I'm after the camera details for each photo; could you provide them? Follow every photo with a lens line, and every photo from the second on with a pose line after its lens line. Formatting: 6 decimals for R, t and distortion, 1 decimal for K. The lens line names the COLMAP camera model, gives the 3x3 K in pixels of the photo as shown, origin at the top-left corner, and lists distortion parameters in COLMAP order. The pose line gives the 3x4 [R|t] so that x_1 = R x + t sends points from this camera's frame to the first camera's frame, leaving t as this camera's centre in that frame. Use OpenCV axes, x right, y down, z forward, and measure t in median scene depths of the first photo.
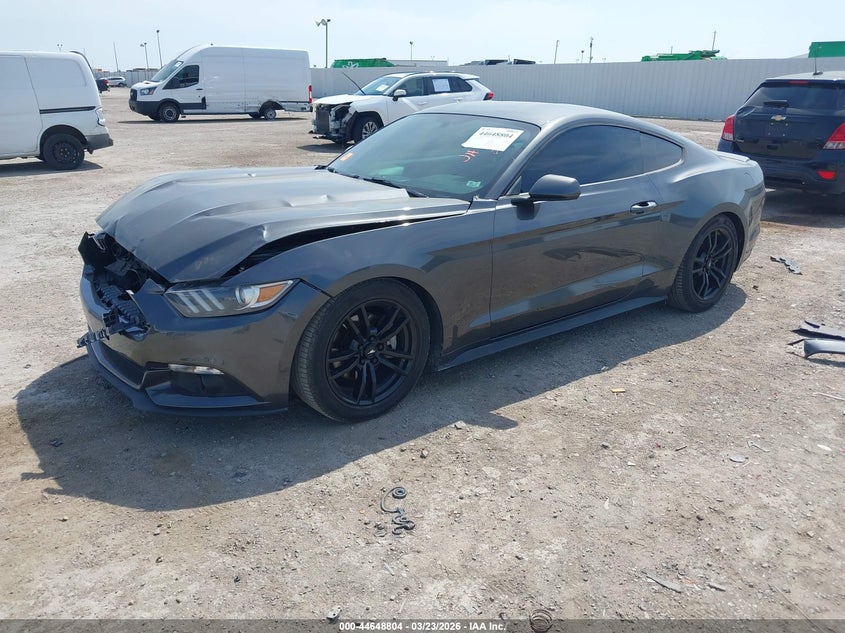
lens RADIAL K [[661.6, 0, 422.5], [0, 661.6, 316.5], [0, 0, 1]] dist [0.000797, -0.001055]
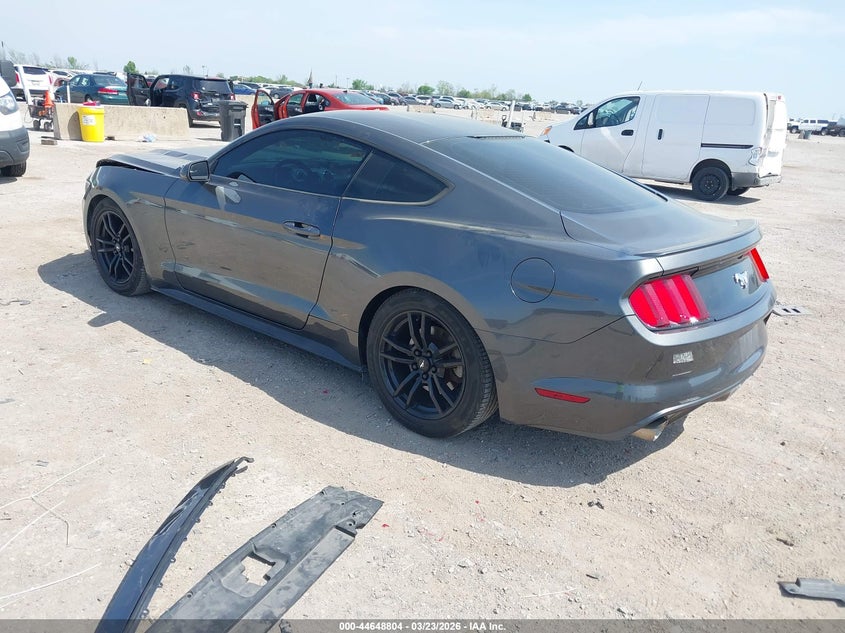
lens RADIAL K [[661.6, 0, 422.5], [0, 661.6, 316.5], [0, 0, 1]] dist [0.000797, -0.001055]
pose [[0.214614, 0.302867, -0.928554, 1.451609], [-0.375817, 0.903116, 0.207709, -0.364369], [0.901500, 0.304389, 0.307644, 1.128018]]
